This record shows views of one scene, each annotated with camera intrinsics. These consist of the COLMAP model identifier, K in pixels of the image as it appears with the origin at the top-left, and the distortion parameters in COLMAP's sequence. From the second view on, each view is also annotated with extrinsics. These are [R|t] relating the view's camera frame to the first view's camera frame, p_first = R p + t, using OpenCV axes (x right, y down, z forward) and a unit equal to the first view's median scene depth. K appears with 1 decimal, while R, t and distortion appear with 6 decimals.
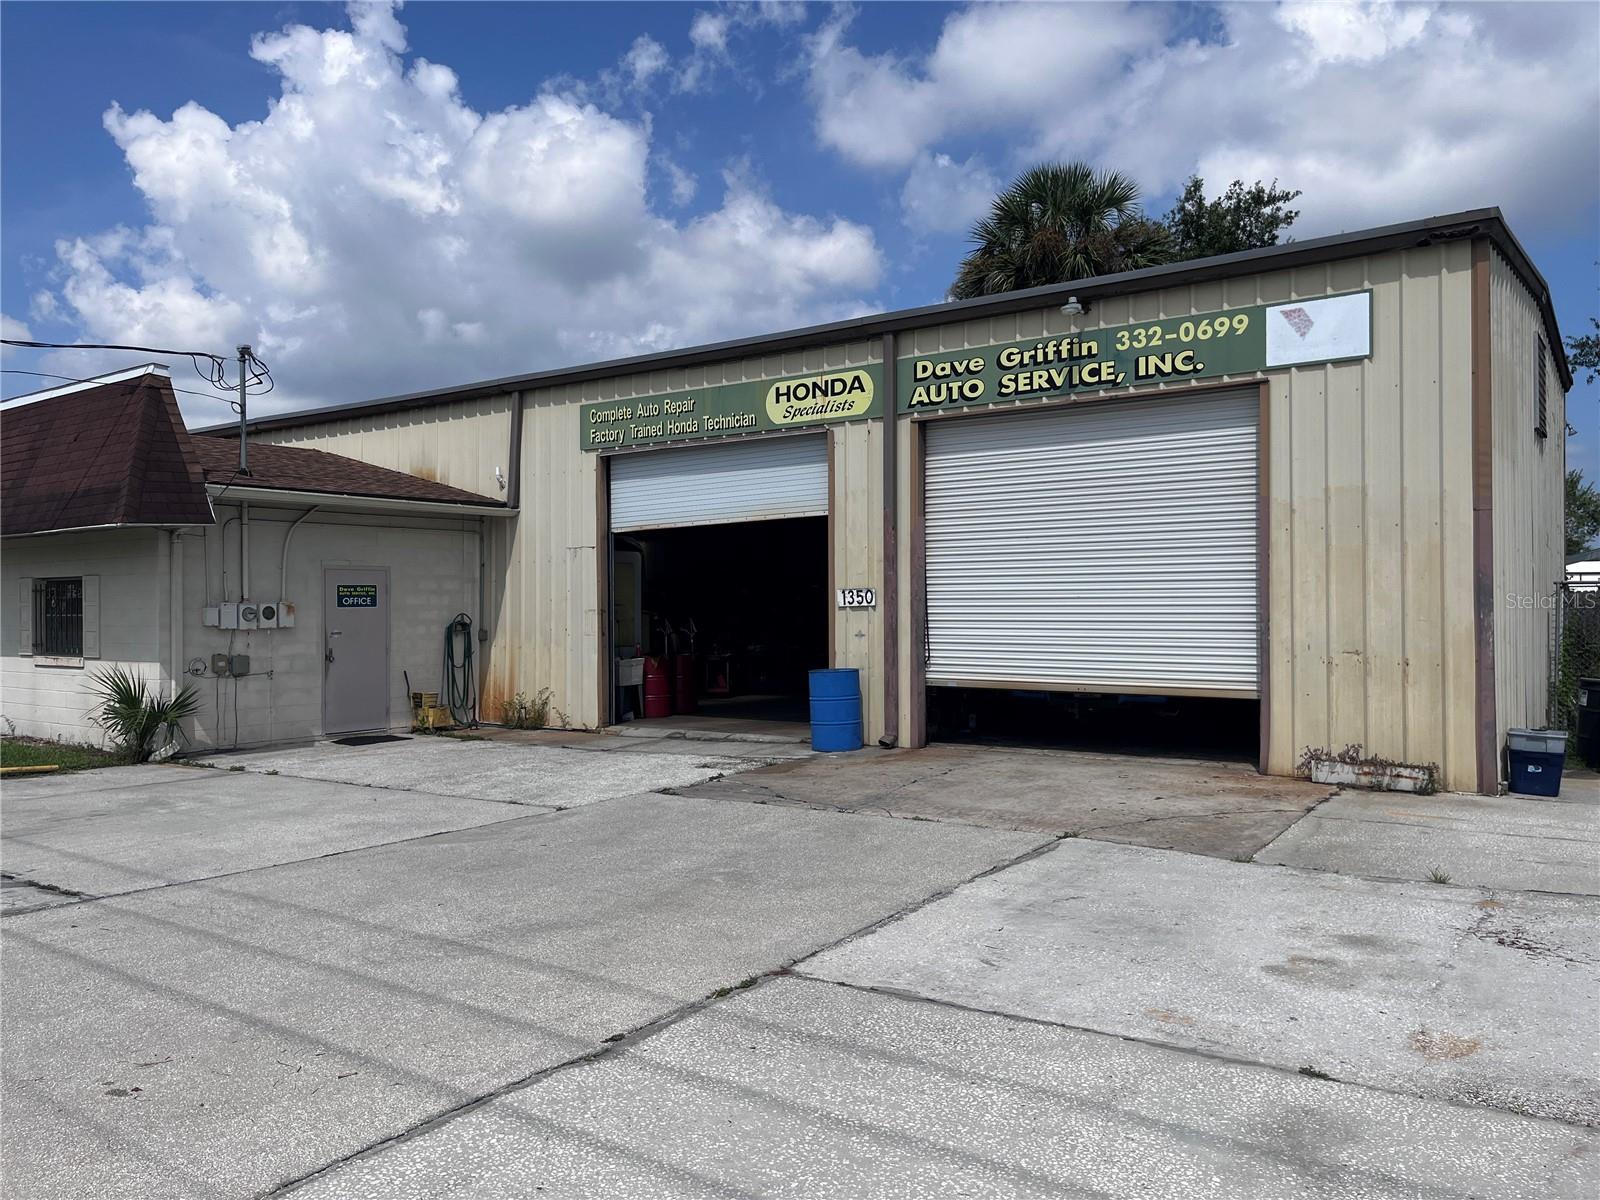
lens RADIAL K [[1210.6, 0, 795.7], [0, 1210.6, 592.5], [0, 0, 1]] dist [0.049475, -0.053626]
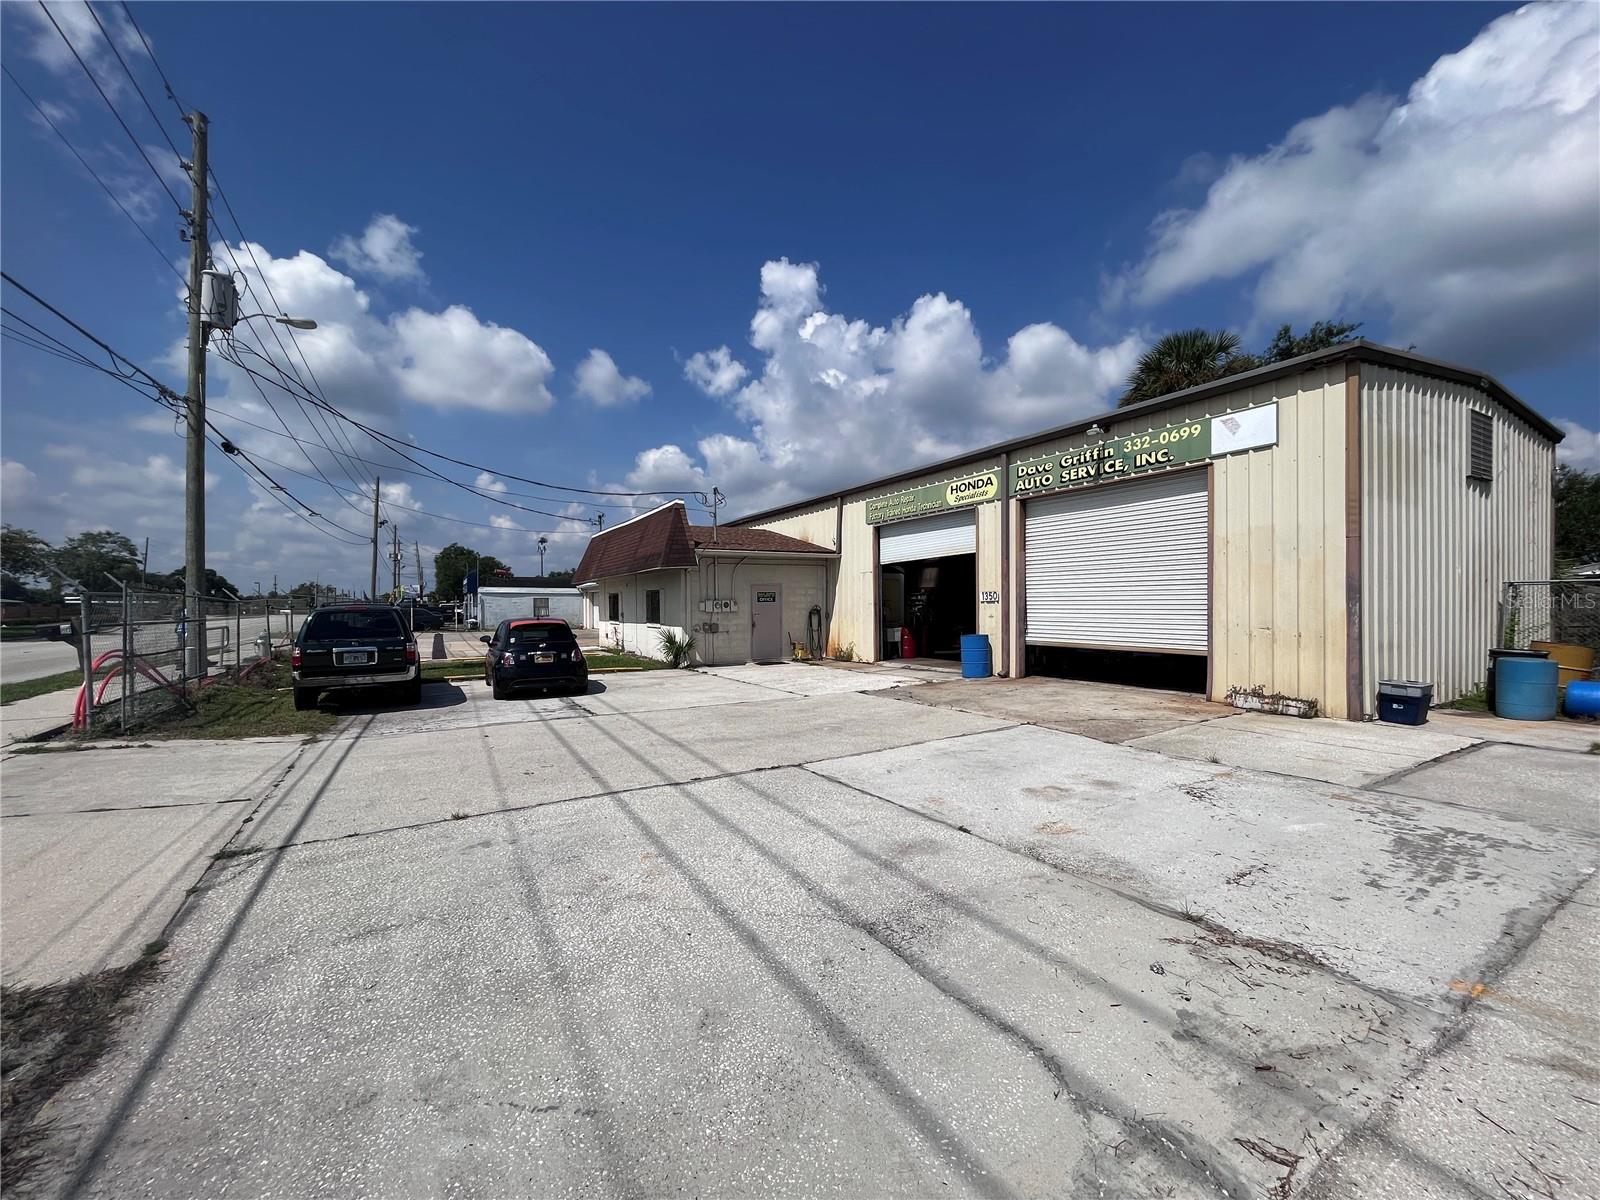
lens RADIAL K [[643.2, 0, 792.5], [0, 643.2, 607.4], [0, 0, 1]] dist [-0.003617, -0.000170]
pose [[0.906549, 0.000298, -0.422101, 0.201571], [0.008335, 0.999792, 0.018607, 0.000239], [0.422019, -0.020387, 0.906358, -0.027207]]
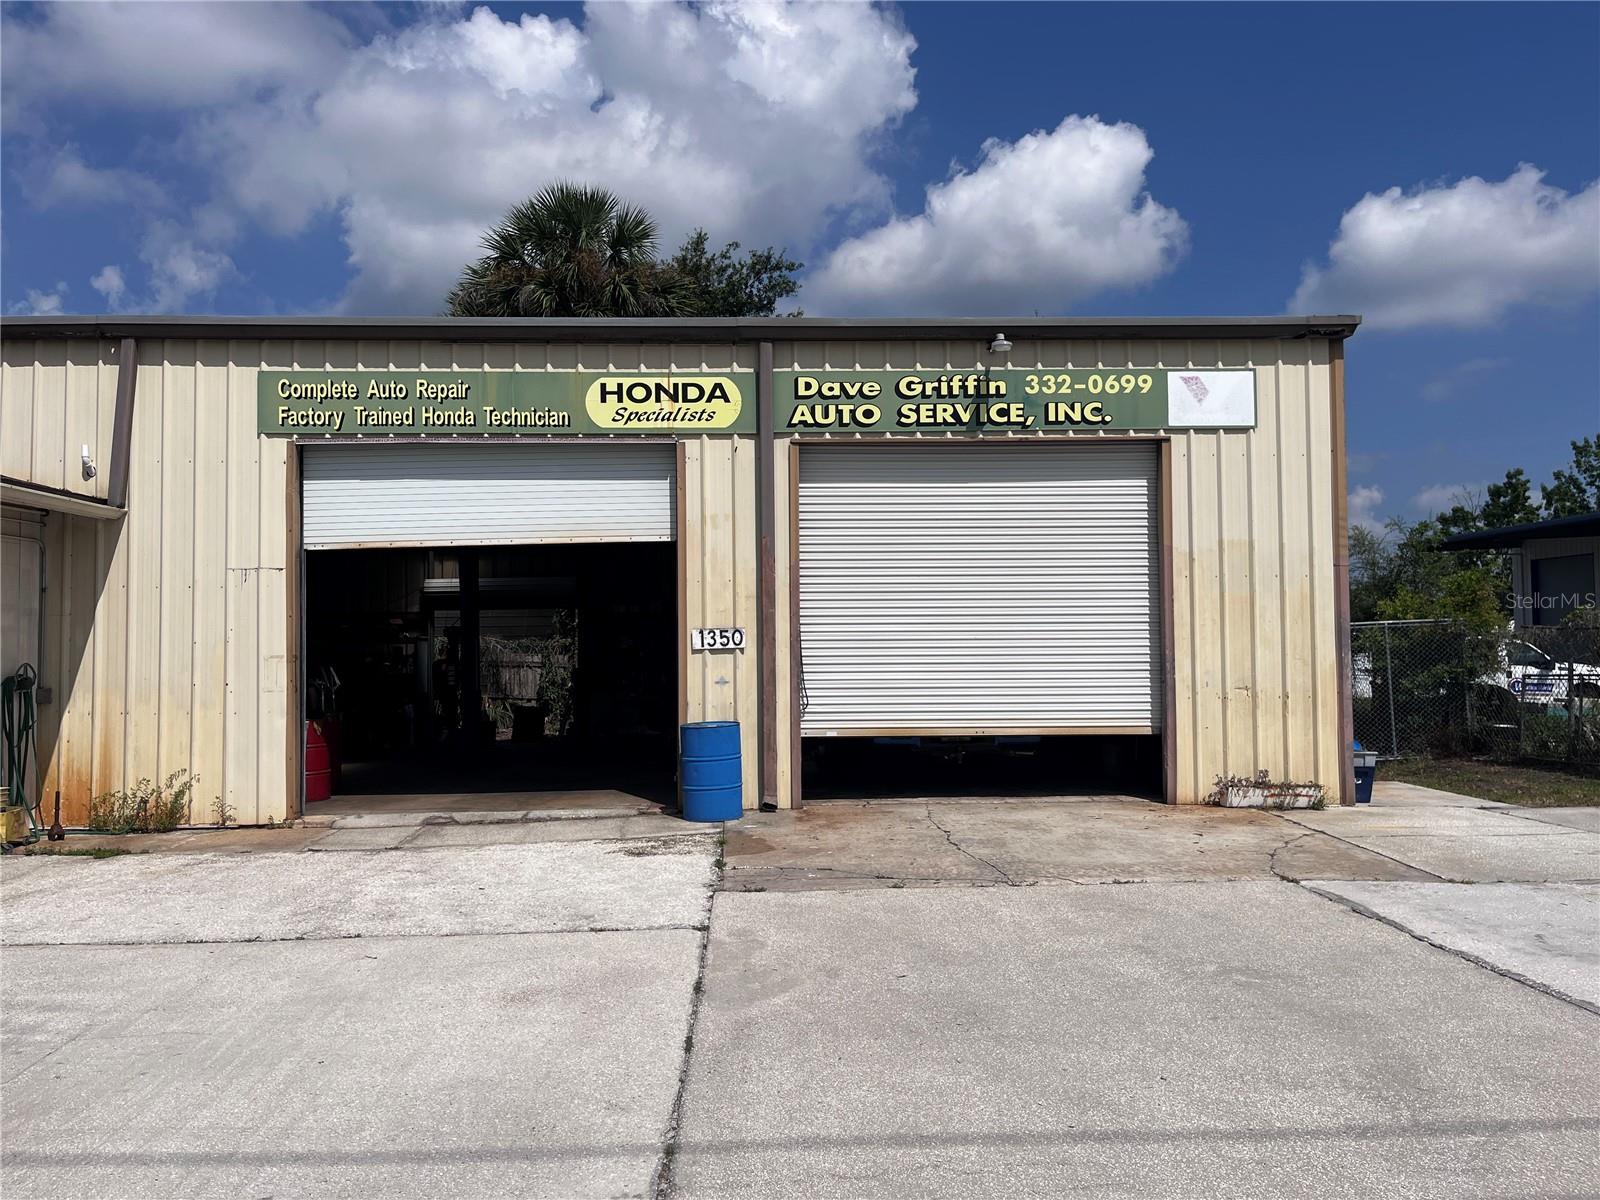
lens RADIAL K [[1210.6, 0, 800.4], [0, 1210.6, 600.8], [0, 0, 1]] dist [0.049475, -0.053626]
pose [[0.792010, 0.022483, 0.610094, -0.447630], [-0.002791, 0.999445, -0.033208, 0.005938], [-0.610502, 0.024599, 0.791633, 0.292808]]
